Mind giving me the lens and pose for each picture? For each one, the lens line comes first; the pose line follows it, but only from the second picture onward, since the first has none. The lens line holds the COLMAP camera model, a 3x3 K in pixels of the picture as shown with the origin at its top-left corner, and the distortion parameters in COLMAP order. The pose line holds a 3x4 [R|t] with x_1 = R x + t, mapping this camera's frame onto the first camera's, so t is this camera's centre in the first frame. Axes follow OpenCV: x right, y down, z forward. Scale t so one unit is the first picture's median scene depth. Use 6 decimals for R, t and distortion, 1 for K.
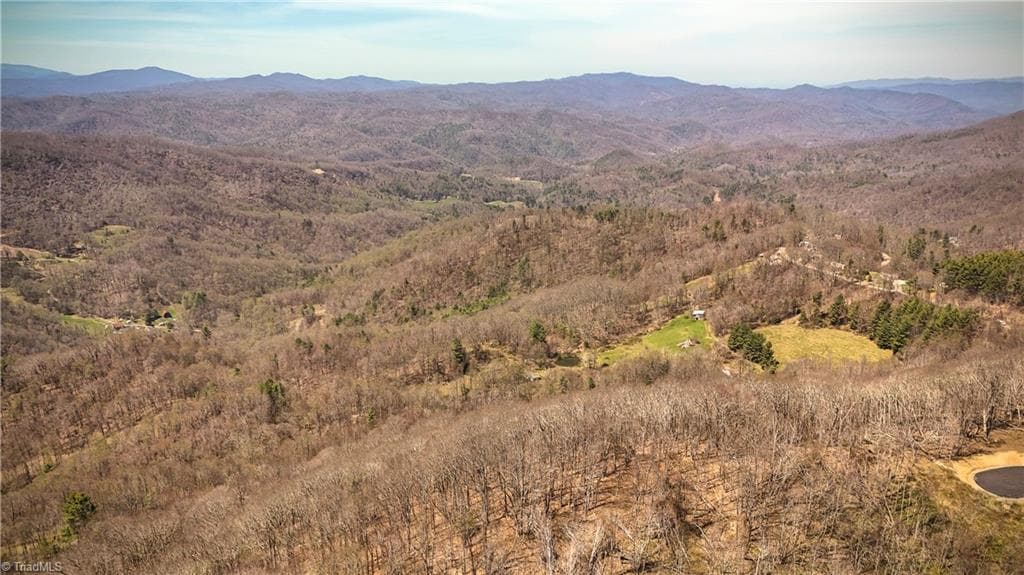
lens RADIAL K [[744.8, 0, 512.0], [0, 744.8, 287.5], [0, 0, 1]] dist [0.067932, -0.076333]
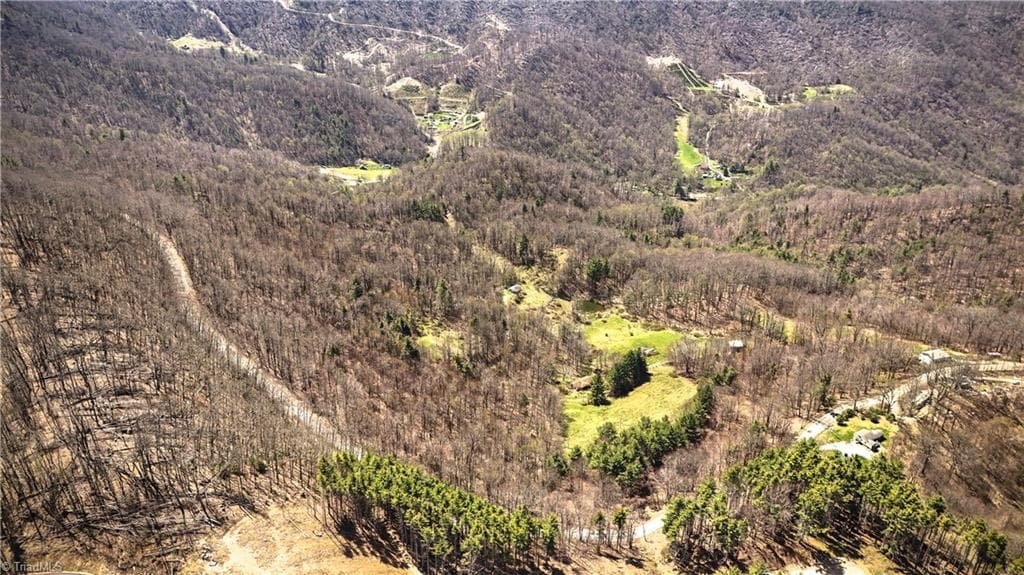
lens RADIAL K [[744.8, 0, 512.0], [0, 744.8, 287.5], [0, 0, 1]] dist [0.067932, -0.076333]
pose [[0.298083, 0.444337, -0.844814, 0.579793], [-0.260776, 0.889288, 0.375717, -0.177697], [0.918228, 0.108312, 0.380954, 0.352399]]
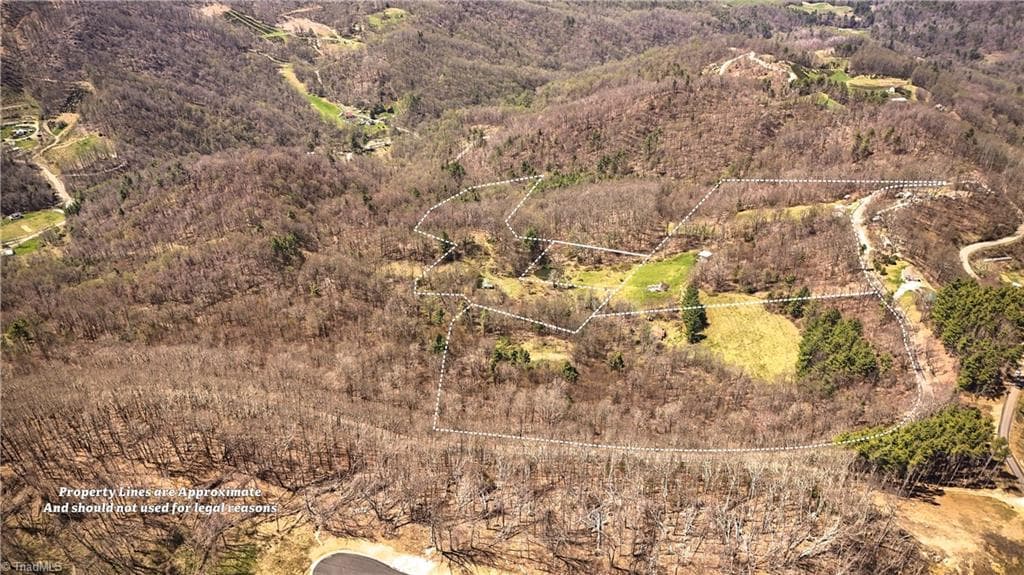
lens RADIAL K [[744.8, 0, 512.0], [0, 744.8, 287.5], [0, 0, 1]] dist [0.067932, -0.076333]
pose [[0.877779, 0.270484, -0.395401, 0.303673], [-0.138772, 0.933535, 0.330538, -0.149278], [0.458526, -0.235269, 0.856973, 0.043815]]
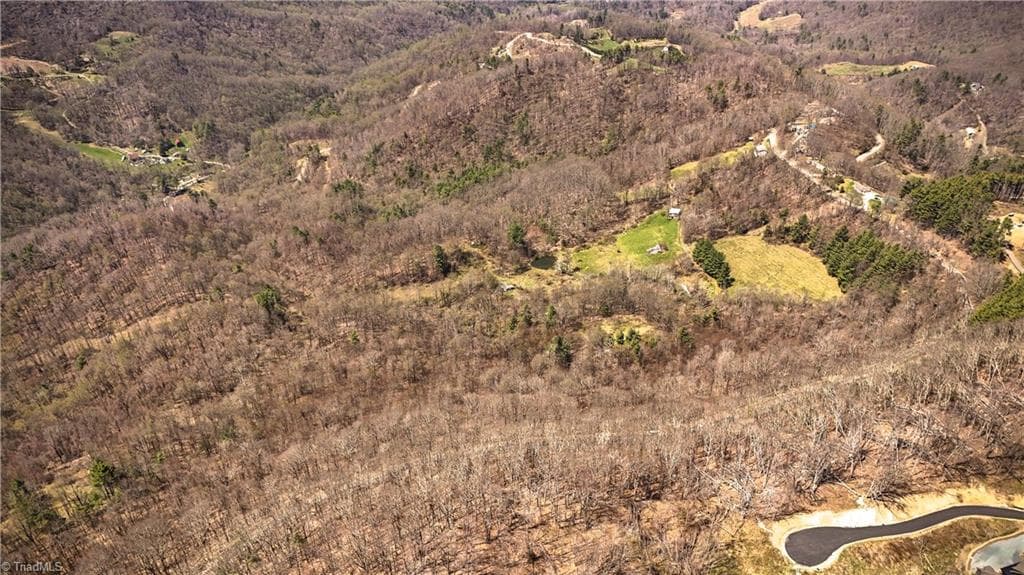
lens RADIAL K [[744.8, 0, 512.0], [0, 744.8, 287.5], [0, 0, 1]] dist [0.067932, -0.076333]
pose [[0.998955, 0.031349, -0.033251, 0.044024], [-0.019701, 0.951949, 0.305621, -0.128607], [0.041234, -0.304647, 0.951572, -0.022702]]
